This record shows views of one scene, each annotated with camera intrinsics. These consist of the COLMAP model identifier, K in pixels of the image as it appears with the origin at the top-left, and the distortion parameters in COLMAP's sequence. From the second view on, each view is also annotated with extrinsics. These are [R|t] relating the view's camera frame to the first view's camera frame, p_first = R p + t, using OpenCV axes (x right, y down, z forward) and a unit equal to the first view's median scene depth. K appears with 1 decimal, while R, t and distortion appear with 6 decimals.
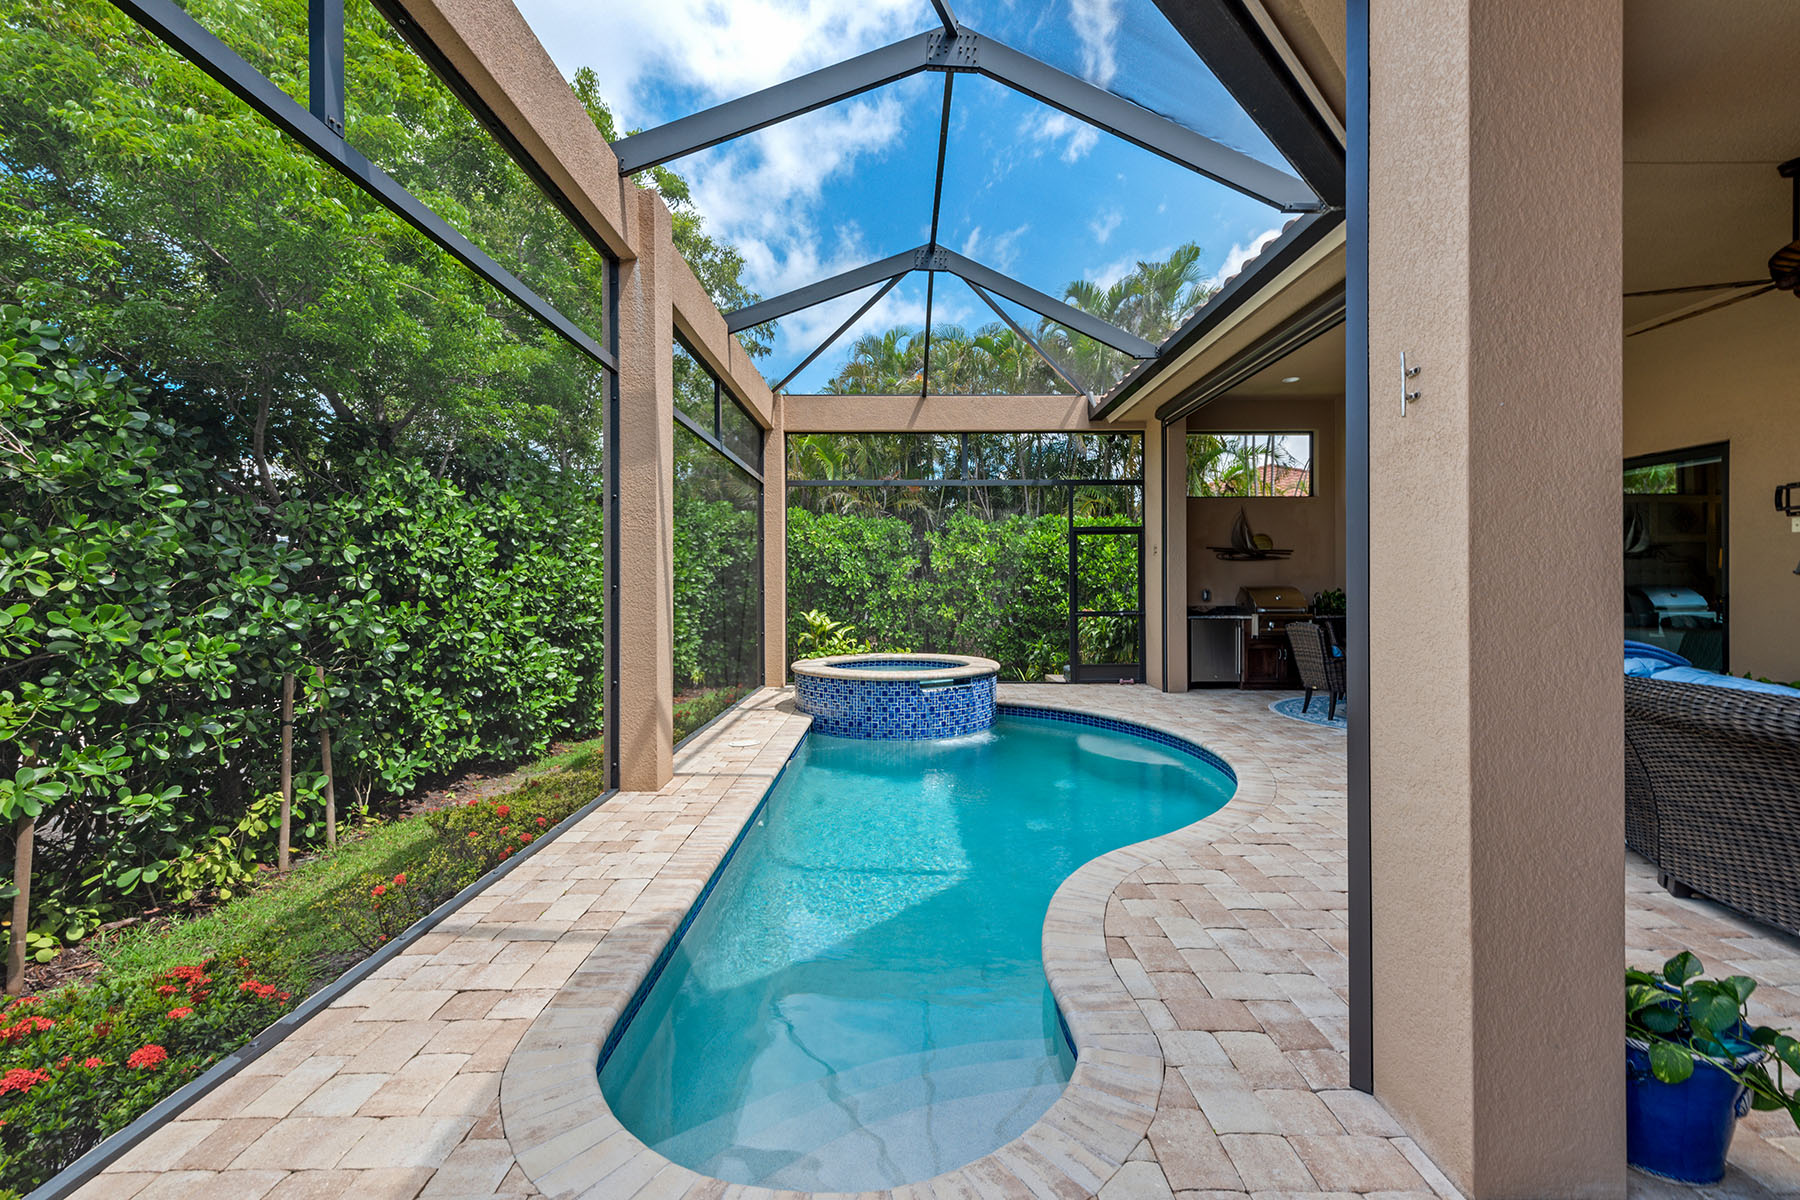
lens RADIAL K [[751.2, 0, 904.8], [0, 751.2, 595.3], [0, 0, 1]] dist [0.009365, -0.000288]
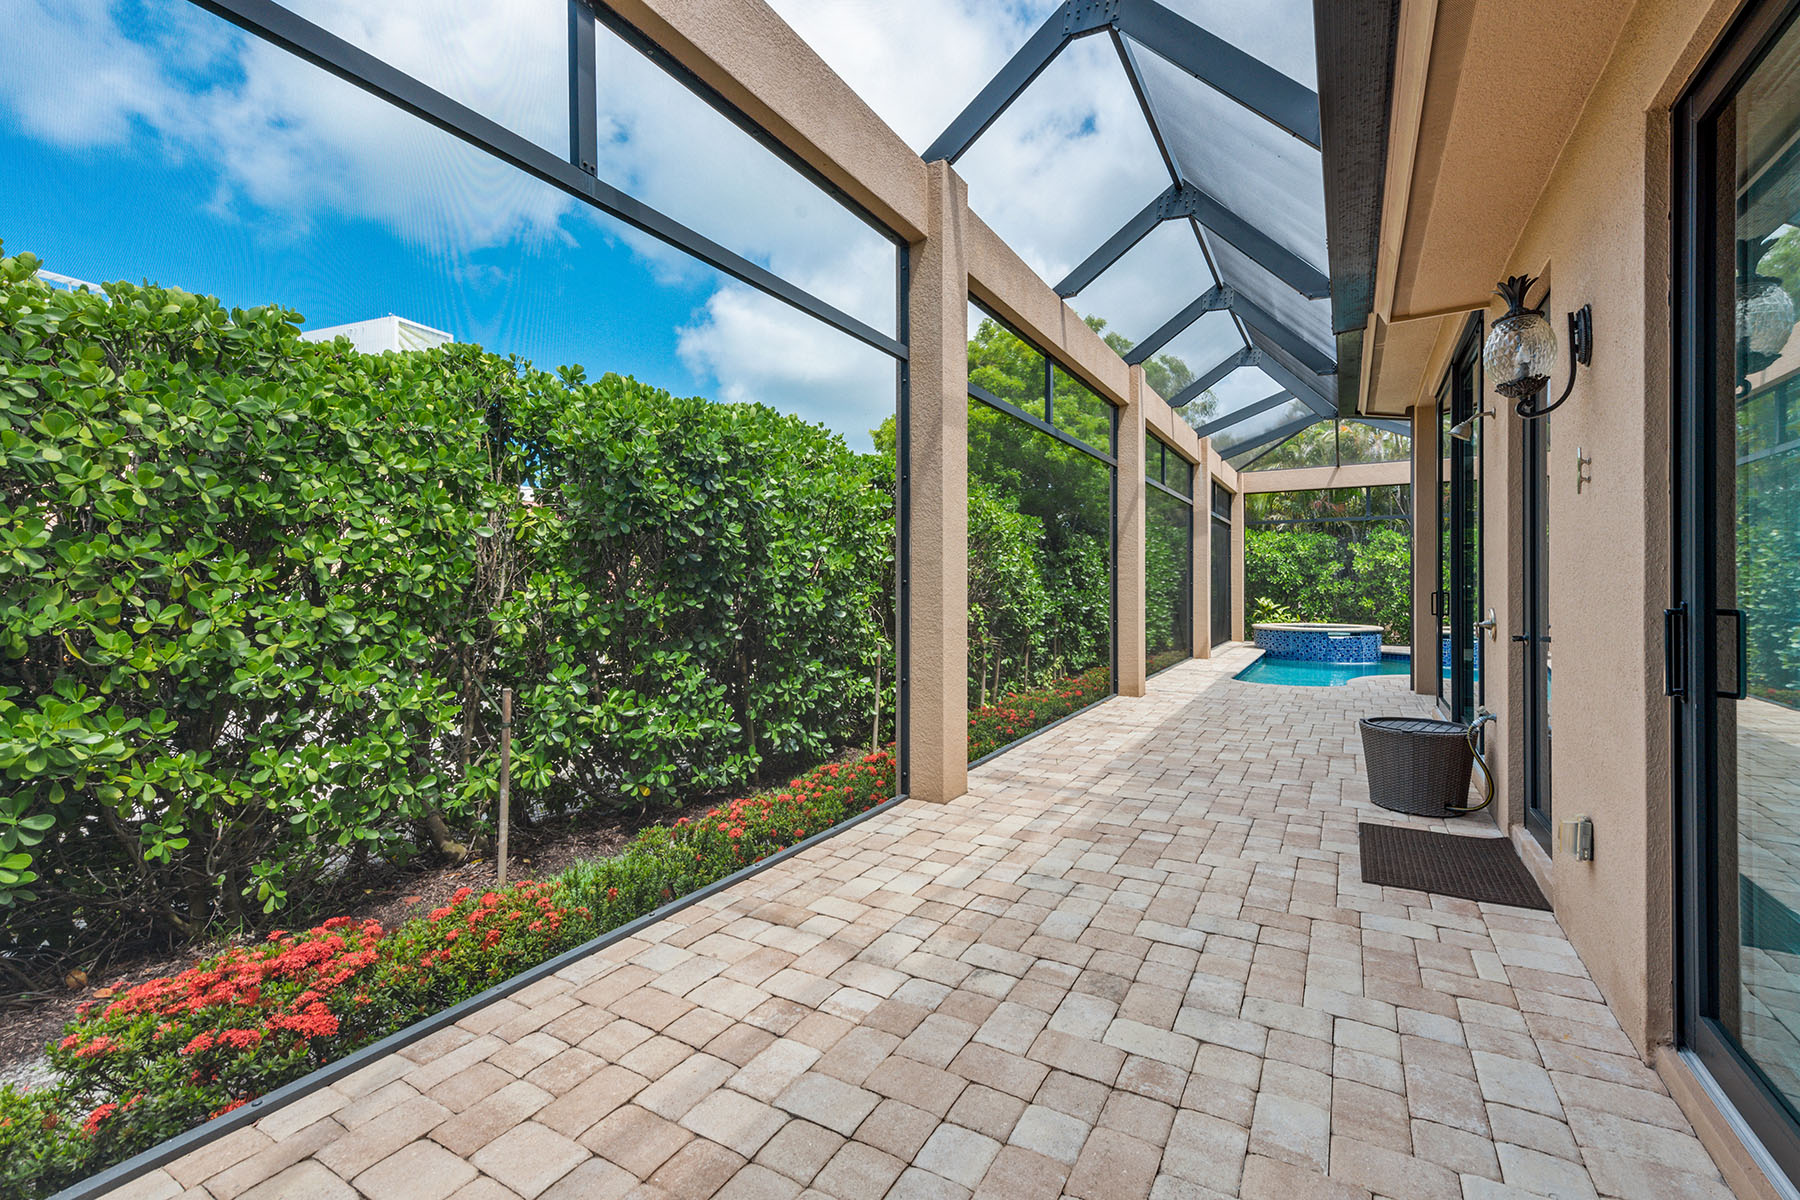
lens RADIAL K [[751.2, 0, 886.2], [0, 751.2, 589.8], [0, 0, 1]] dist [0.009365, -0.000288]
pose [[0.849976, 0.005462, -0.526793, 0.053169], [-0.007443, 0.999971, -0.001640, 0.011204], [0.526769, 0.005314, 0.849992, -0.895310]]
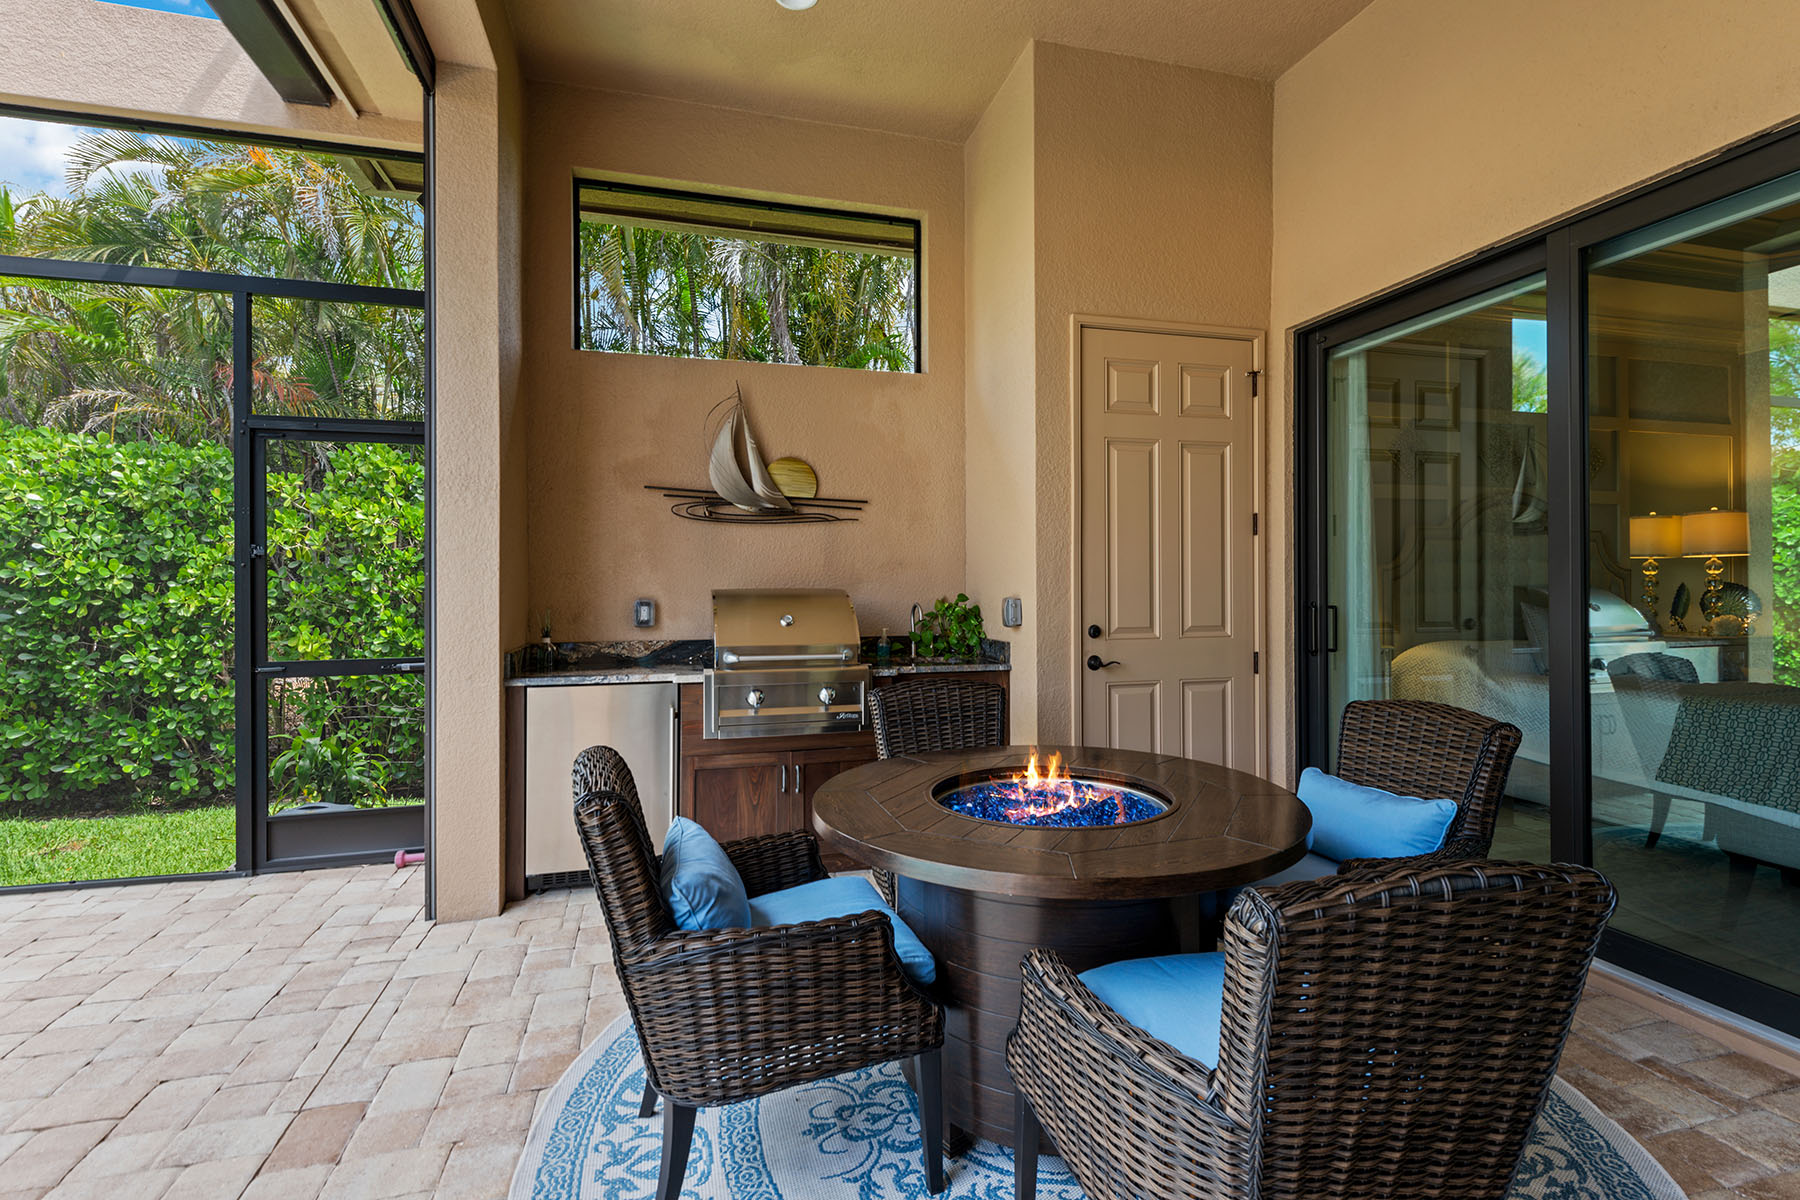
lens RADIAL K [[869.5, 0, 910.1], [0, 869.5, 576.9], [0, 0, 1]] dist [0.012067, 0.000295]
pose [[0.965341, 0.004141, 0.260960, 0.413864], [0.001938, 0.999733, -0.023034, -0.007695], [-0.260986, 0.022741, 0.965075, 0.540474]]
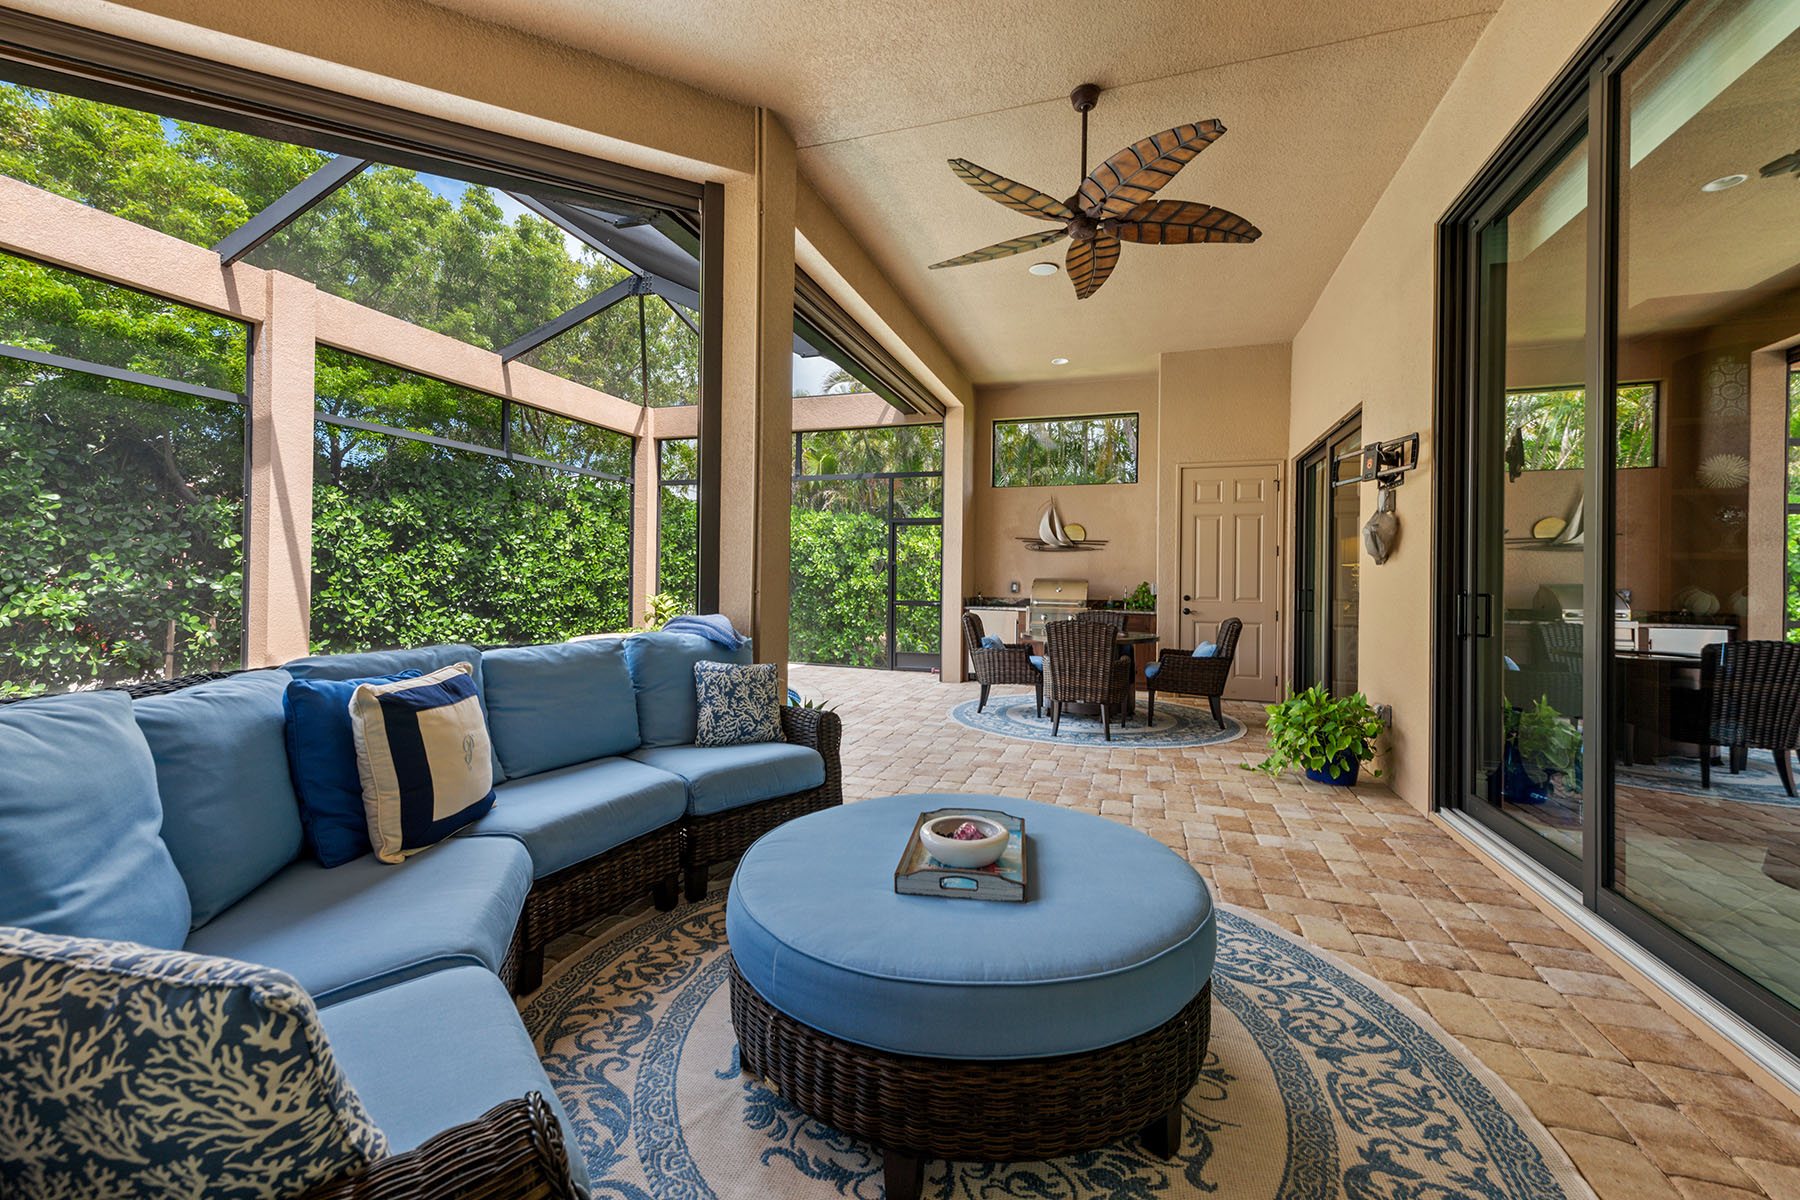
lens RADIAL K [[725.8, 0, 896.1], [0, 725.8, 585.8], [0, 0, 1]] dist [-0.000073, -0.000021]
pose [[0.947024, 0.019770, -0.320553, 0.554505], [-0.022320, 0.999742, -0.004281, 0.005742], [0.320386, 0.011209, 0.947221, 0.061182]]
